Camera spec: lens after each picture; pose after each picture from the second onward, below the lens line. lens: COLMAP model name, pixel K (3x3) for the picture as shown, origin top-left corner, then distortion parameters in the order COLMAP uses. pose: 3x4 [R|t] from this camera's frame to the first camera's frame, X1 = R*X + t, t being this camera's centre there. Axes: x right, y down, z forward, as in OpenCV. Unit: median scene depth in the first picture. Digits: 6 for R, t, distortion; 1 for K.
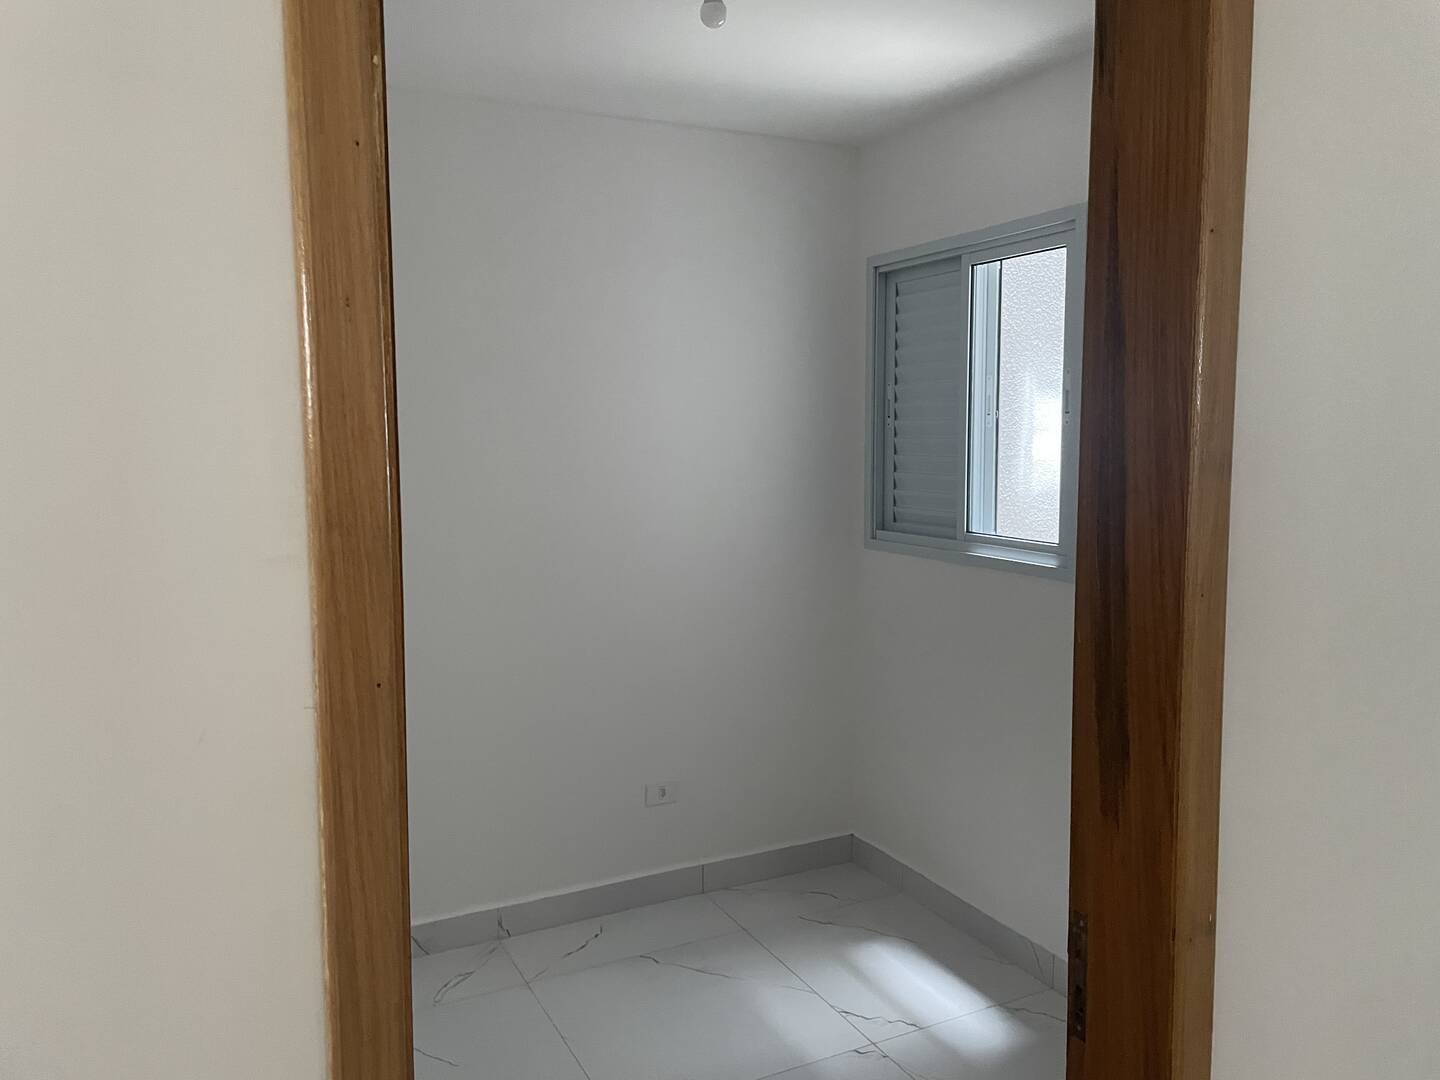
lens RADIAL K [[1089.5, 0, 717.7], [0, 1089.5, 535.3], [0, 0, 1]] dist [0.083747, -0.102279]
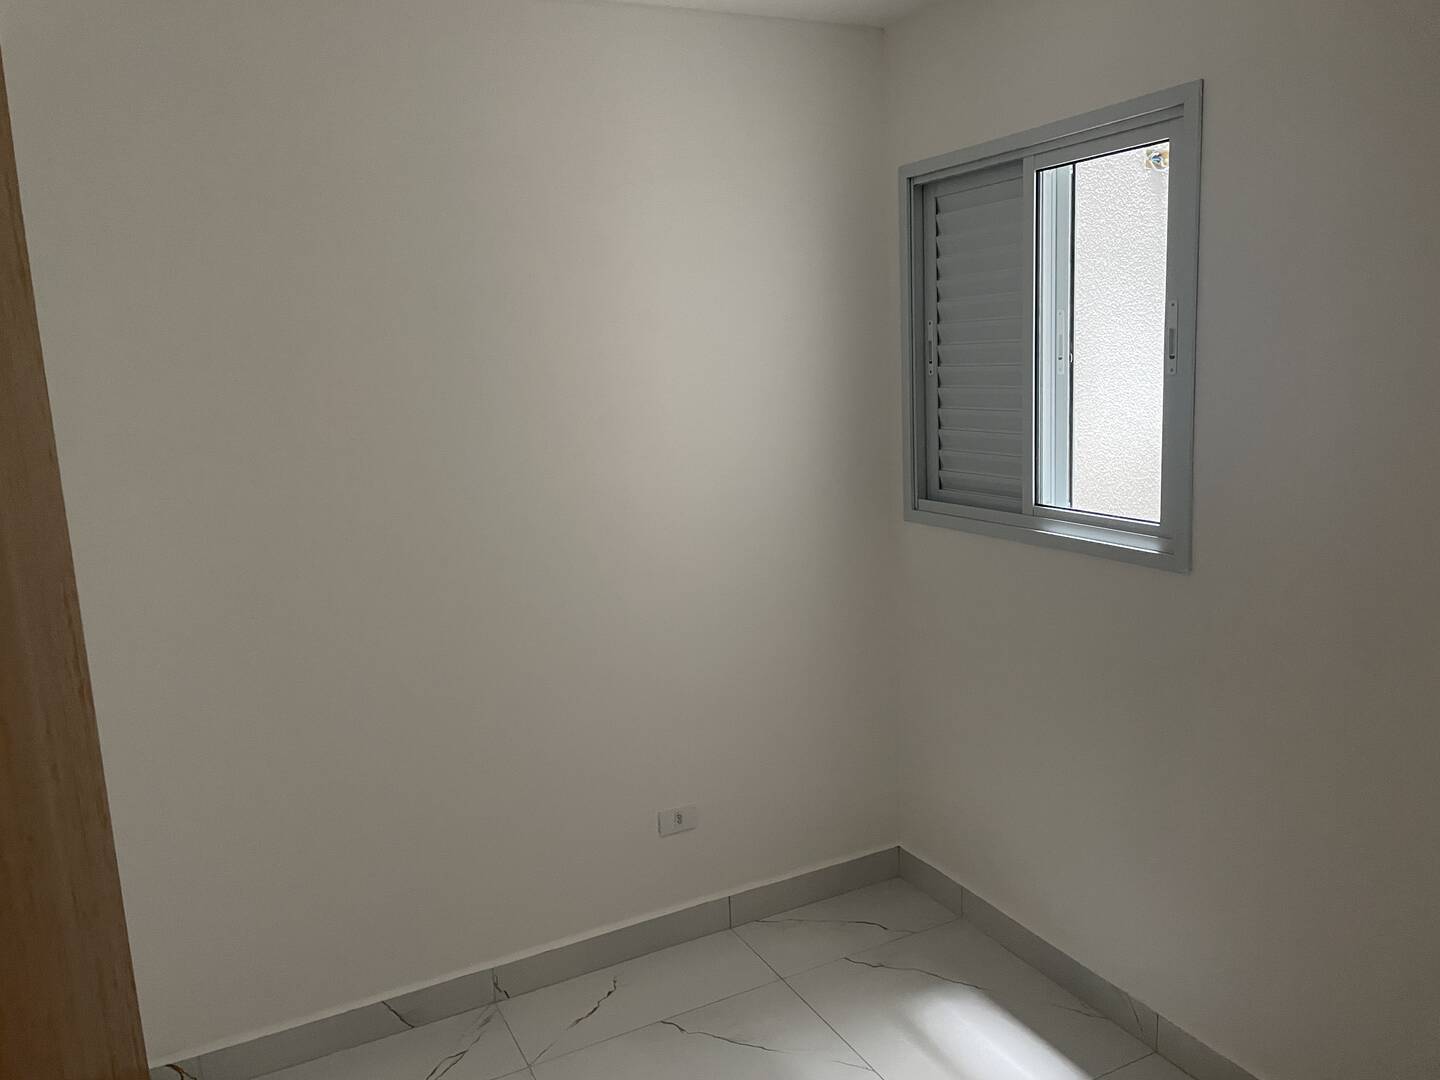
lens RADIAL K [[1089.5, 0, 724.7], [0, 1089.5, 544.2], [0, 0, 1]] dist [0.083747, -0.102279]
pose [[0.999099, -0.042437, 0.000669, -0.006761], [0.042262, 0.996190, 0.076285, -0.044333], [-0.003904, -0.076188, 0.997086, 0.172842]]
